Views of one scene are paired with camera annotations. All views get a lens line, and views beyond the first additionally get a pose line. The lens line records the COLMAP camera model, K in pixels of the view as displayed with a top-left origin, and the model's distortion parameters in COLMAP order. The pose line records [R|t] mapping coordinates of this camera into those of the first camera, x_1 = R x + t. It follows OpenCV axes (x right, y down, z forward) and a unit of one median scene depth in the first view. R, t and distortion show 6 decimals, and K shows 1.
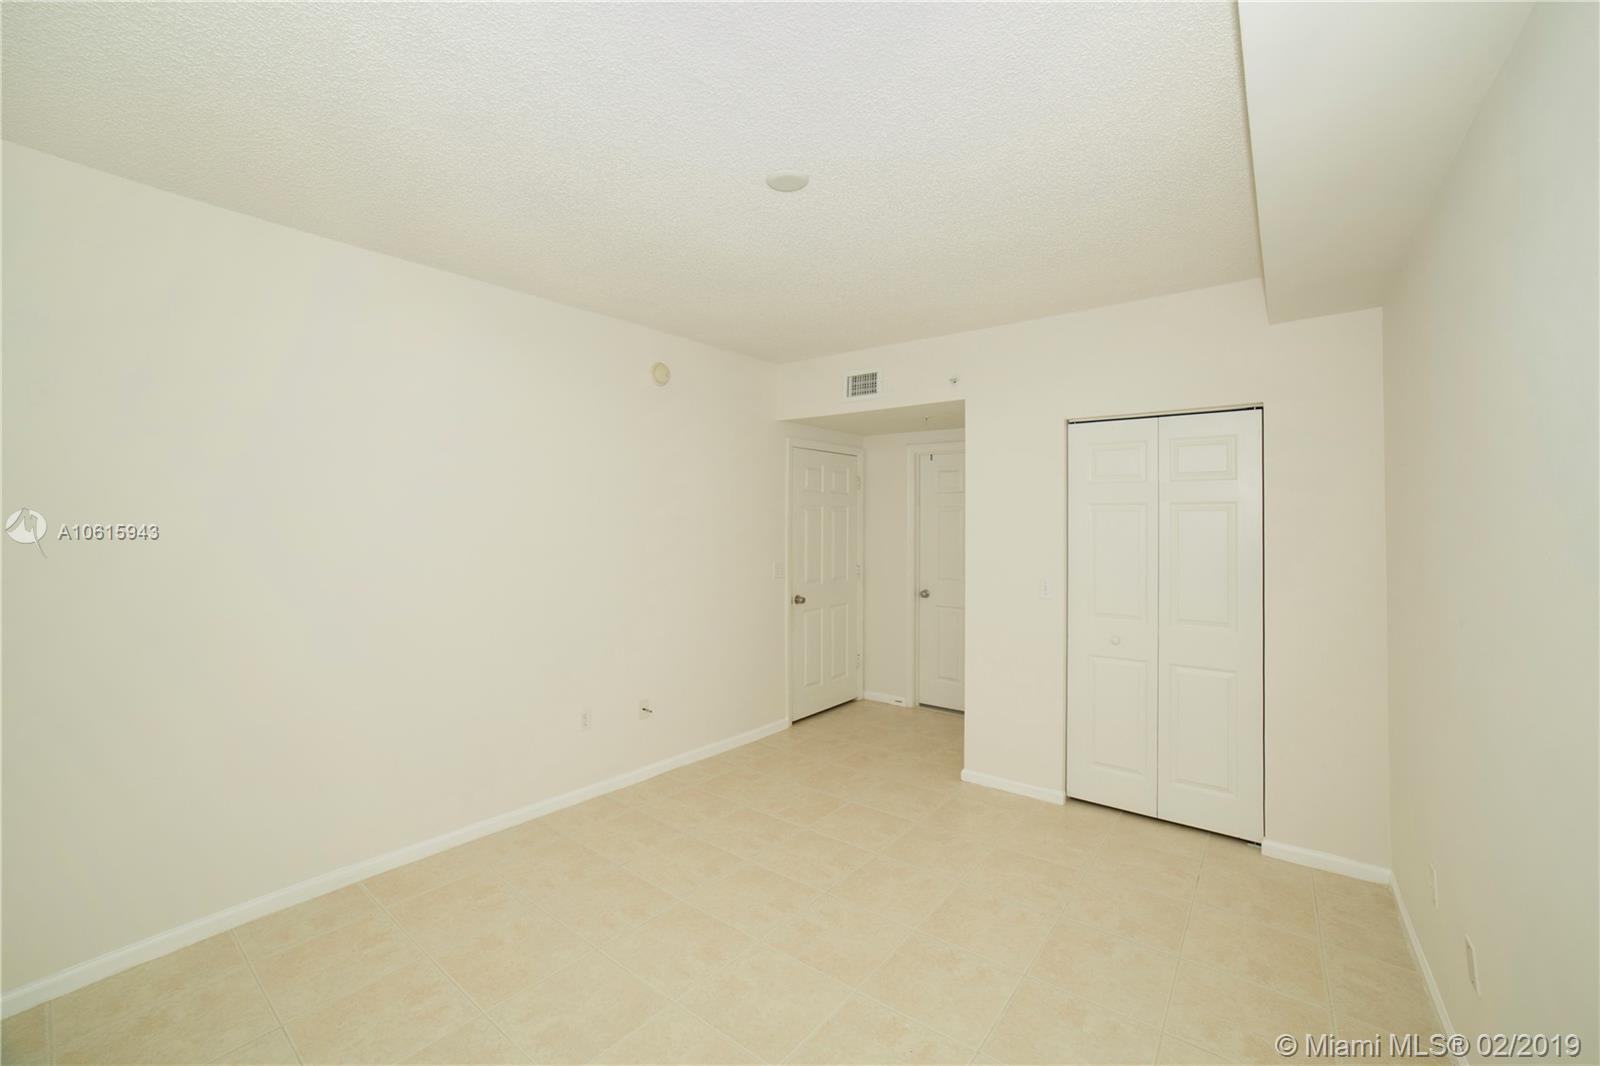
lens RADIAL K [[706.3, 0, 804.2], [0, 706.3, 507.4], [0, 0, 1]] dist [-0.065453, 0.070217]
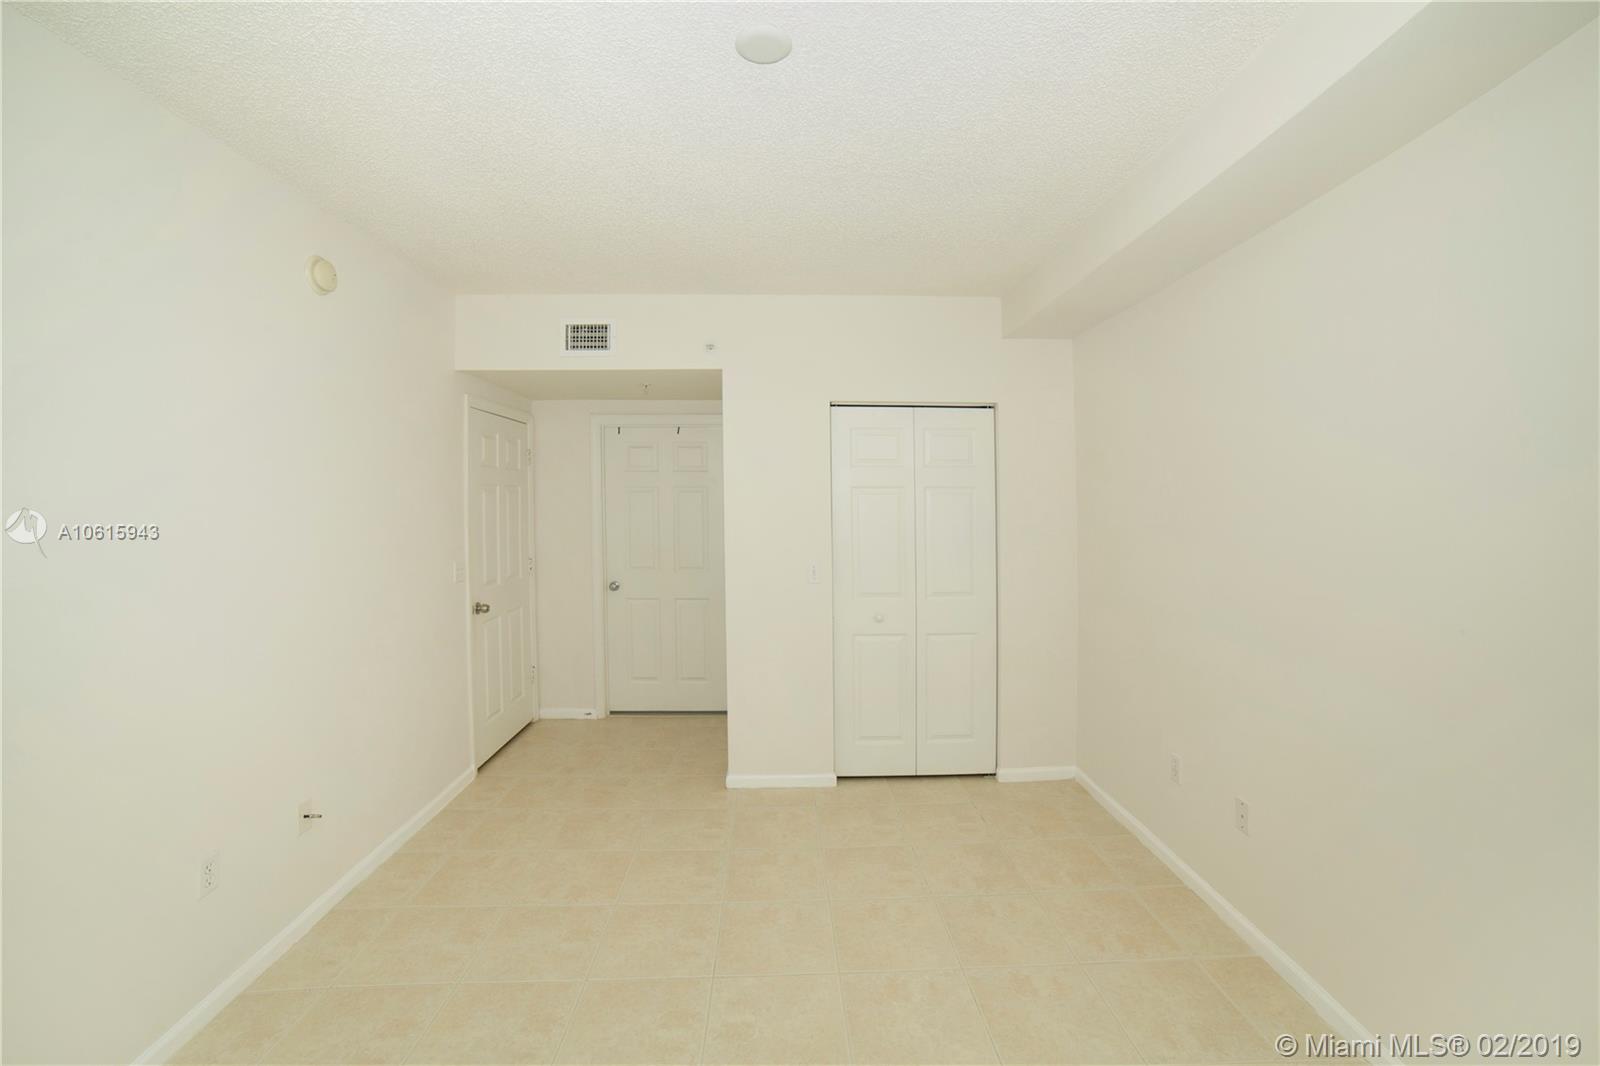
lens RADIAL K [[706.3, 0, 804.2], [0, 706.3, 507.4], [0, 0, 1]] dist [-0.065453, 0.070217]
pose [[0.762914, -0.014218, 0.646344, -0.272559], [-0.006883, 0.999523, 0.030111, -0.004256], [-0.646464, -0.027421, 0.762452, 0.237273]]
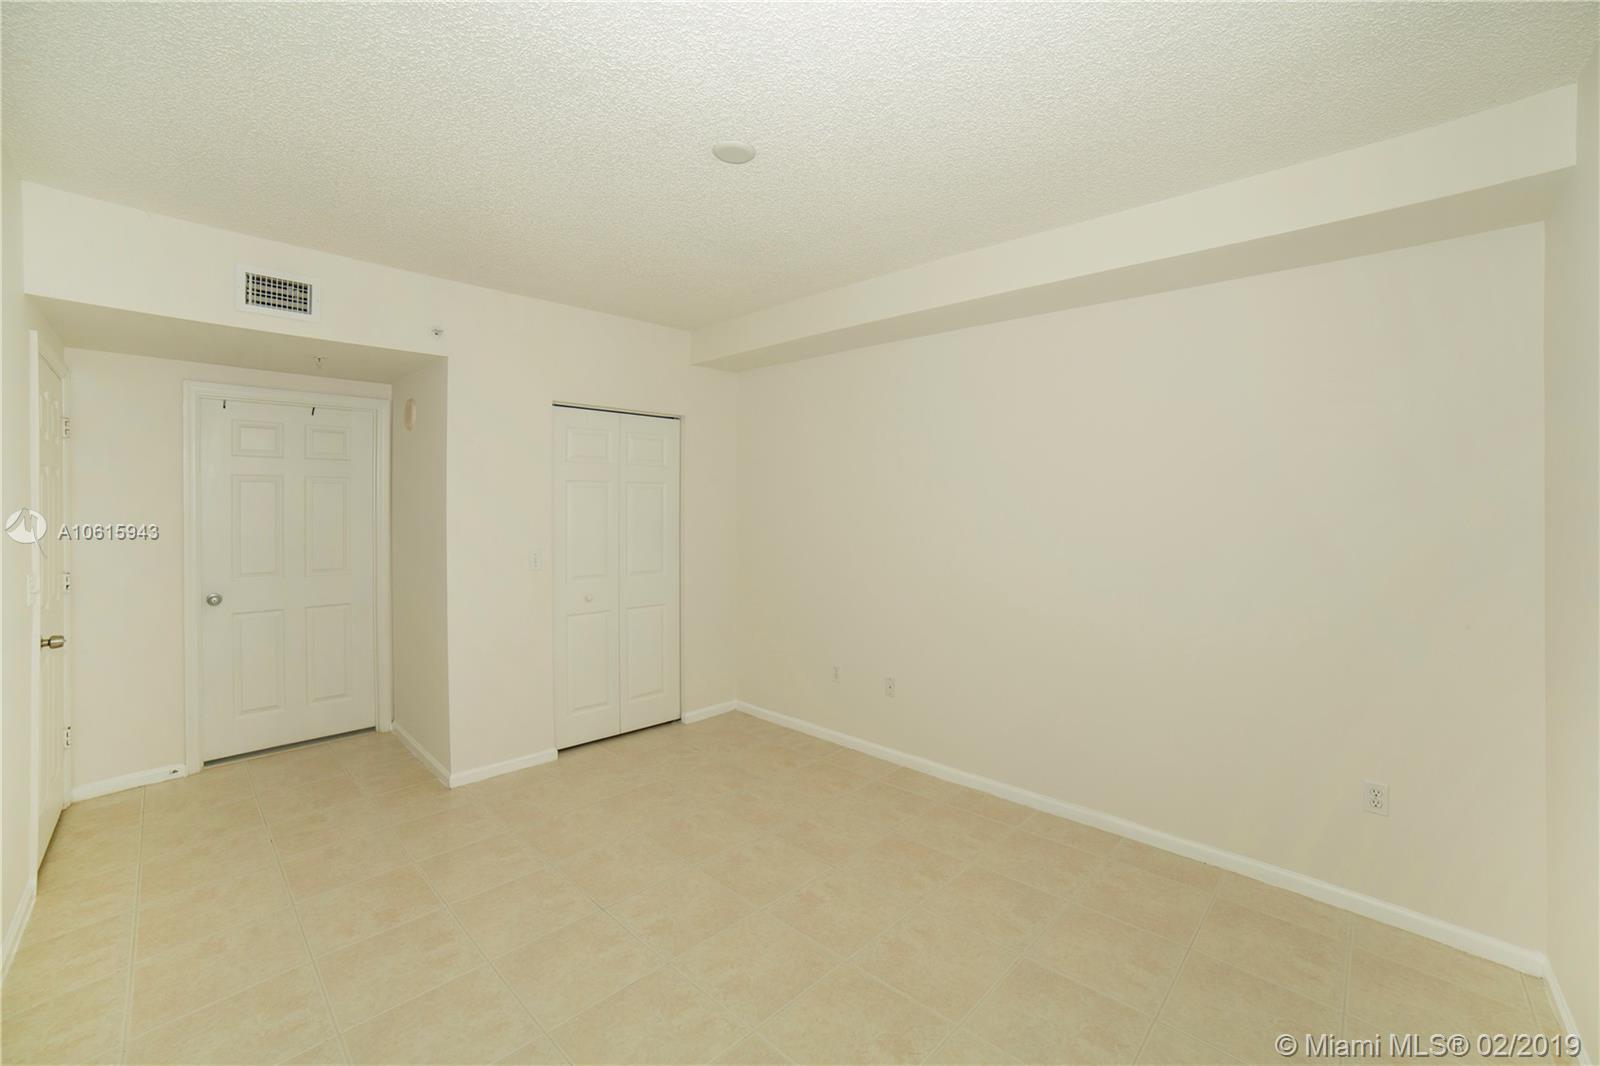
lens RADIAL K [[706.3, 0, 804.2], [0, 706.3, 507.4], [0, 0, 1]] dist [-0.065453, 0.070217]
pose [[0.100340, -0.010916, 0.994893, -0.584201], [-0.021283, 0.999687, 0.013115, 0.013372], [-0.994726, -0.022490, 0.100076, 0.459560]]
